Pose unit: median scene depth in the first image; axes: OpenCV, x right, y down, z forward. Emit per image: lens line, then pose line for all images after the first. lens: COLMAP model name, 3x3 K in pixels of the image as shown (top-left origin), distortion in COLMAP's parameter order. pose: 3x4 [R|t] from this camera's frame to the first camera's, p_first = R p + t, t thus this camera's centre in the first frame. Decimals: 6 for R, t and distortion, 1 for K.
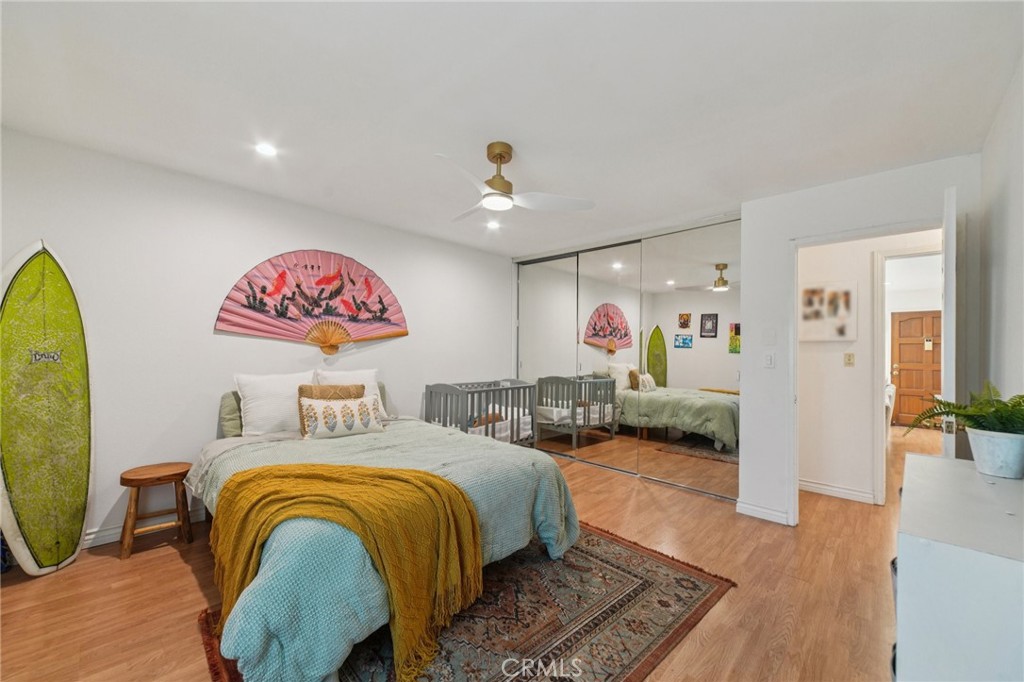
lens RADIAL K [[394.1, 0, 513.6], [0, 394.1, 343.5], [0, 0, 1]] dist [0.000089, -0.000165]
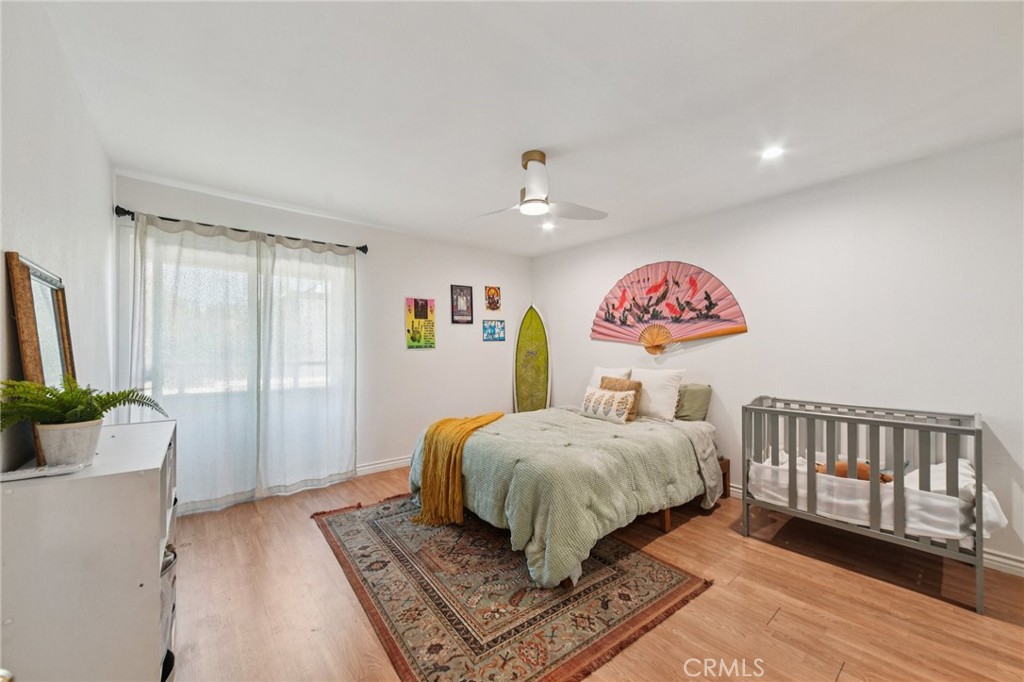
lens RADIAL K [[394.1, 0, 519.5], [0, 394.1, 346.5], [0, 0, 1]] dist [0.000089, -0.000165]
pose [[-0.096365, -0.015800, -0.995221, 0.745096], [0.011212, 0.999793, -0.016958, 0.022222], [0.995283, -0.012793, -0.096168, 0.782256]]
